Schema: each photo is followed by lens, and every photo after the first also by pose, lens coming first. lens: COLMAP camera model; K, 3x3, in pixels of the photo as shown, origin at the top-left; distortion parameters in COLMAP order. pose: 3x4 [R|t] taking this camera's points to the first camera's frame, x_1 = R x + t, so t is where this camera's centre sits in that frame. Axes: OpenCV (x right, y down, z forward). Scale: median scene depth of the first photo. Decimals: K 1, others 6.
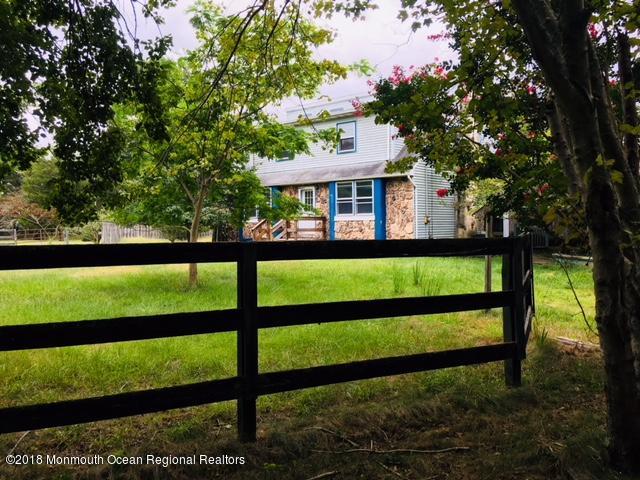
lens RADIAL K [[554.5, 0, 319.8], [0, 554.5, 237.5], [0, 0, 1]] dist [0.019108, -0.007197]
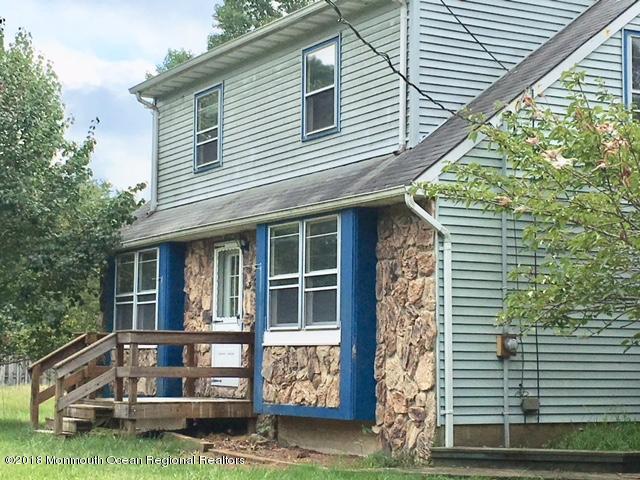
lens RADIAL K [[1366.5, 0, 318.1], [0, 1366.5, 238.7], [0, 0, 1]] dist [0.040304, 0.000000]
pose [[0.934061, -0.013930, -0.356842, 0.348202], [-0.025320, 0.994141, -0.105086, -0.009366], [0.356215, 0.107192, 0.928235, 0.278993]]
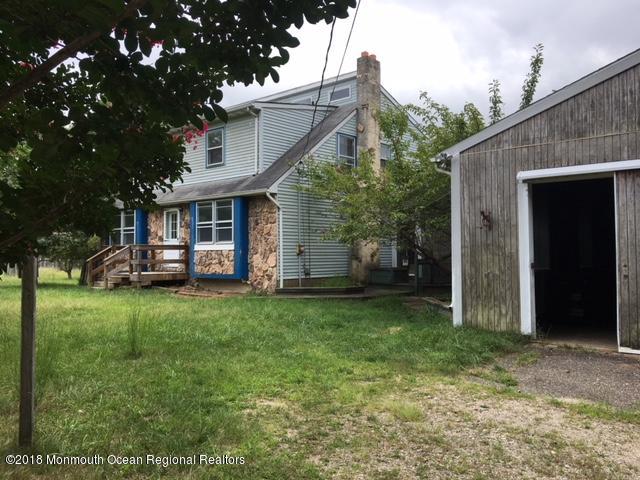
lens RADIAL K [[554.5, 0, 326.2], [0, 554.5, 237.9], [0, 0, 1]] dist [0.019108, -0.007197]
pose [[0.999815, 0.003970, -0.018837, 0.237432], [-0.004901, 0.998754, -0.049654, -0.009378], [0.018616, 0.049737, 0.998589, 0.210652]]
